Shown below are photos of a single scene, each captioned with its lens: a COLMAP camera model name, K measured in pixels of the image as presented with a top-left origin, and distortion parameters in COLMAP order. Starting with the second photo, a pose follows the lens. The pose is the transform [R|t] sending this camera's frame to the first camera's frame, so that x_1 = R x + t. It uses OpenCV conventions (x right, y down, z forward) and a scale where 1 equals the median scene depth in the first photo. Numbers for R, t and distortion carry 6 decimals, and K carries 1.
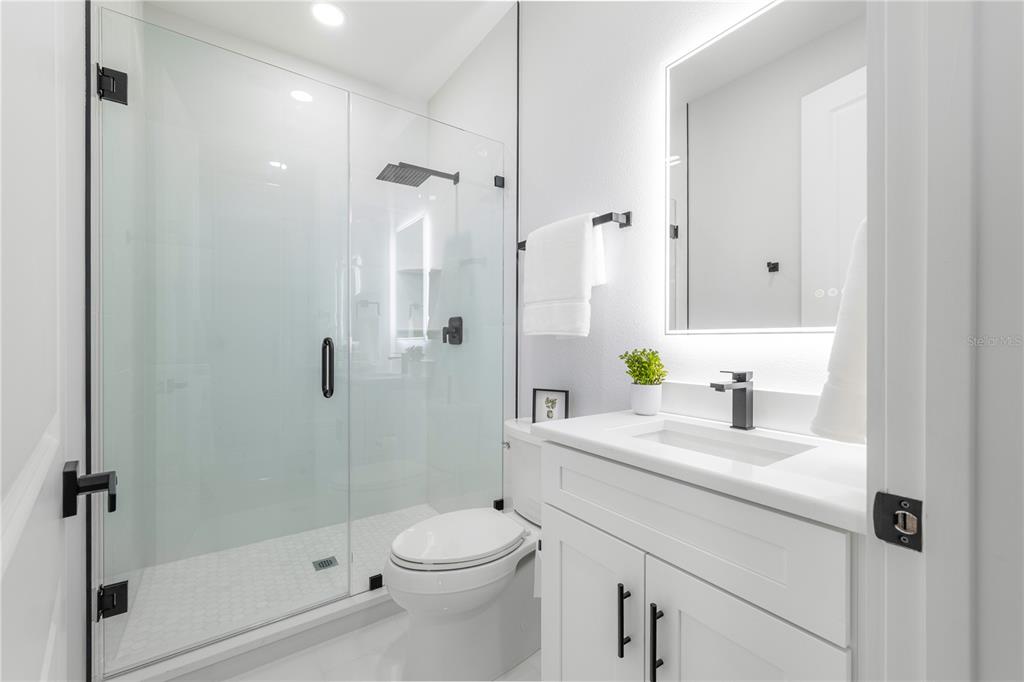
lens RADIAL K [[422.9, 0, 512.4], [0, 422.9, 341.9], [0, 0, 1]] dist [-0.000774, -0.000613]
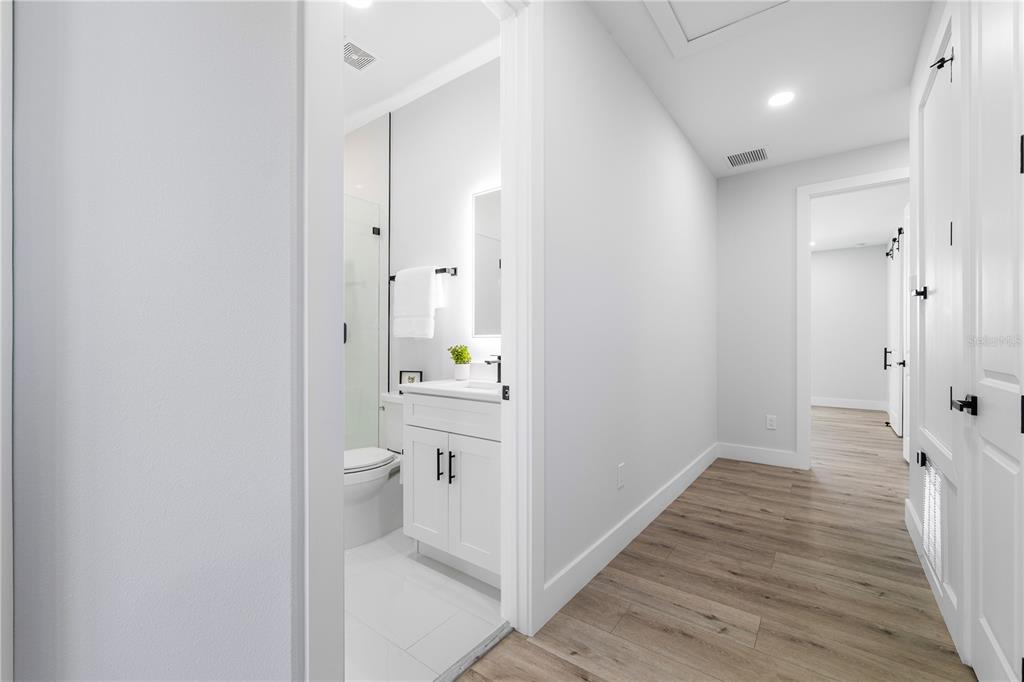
lens RADIAL K [[422.9, 0, 517.7], [0, 422.9, 341.5], [0, 0, 1]] dist [-0.000774, -0.000613]
pose [[0.952268, 0.001014, 0.305260, -0.016005], [-0.000297, 0.999997, -0.002395, 0.004477], [-0.305262, 0.002190, 0.952266, -0.736864]]
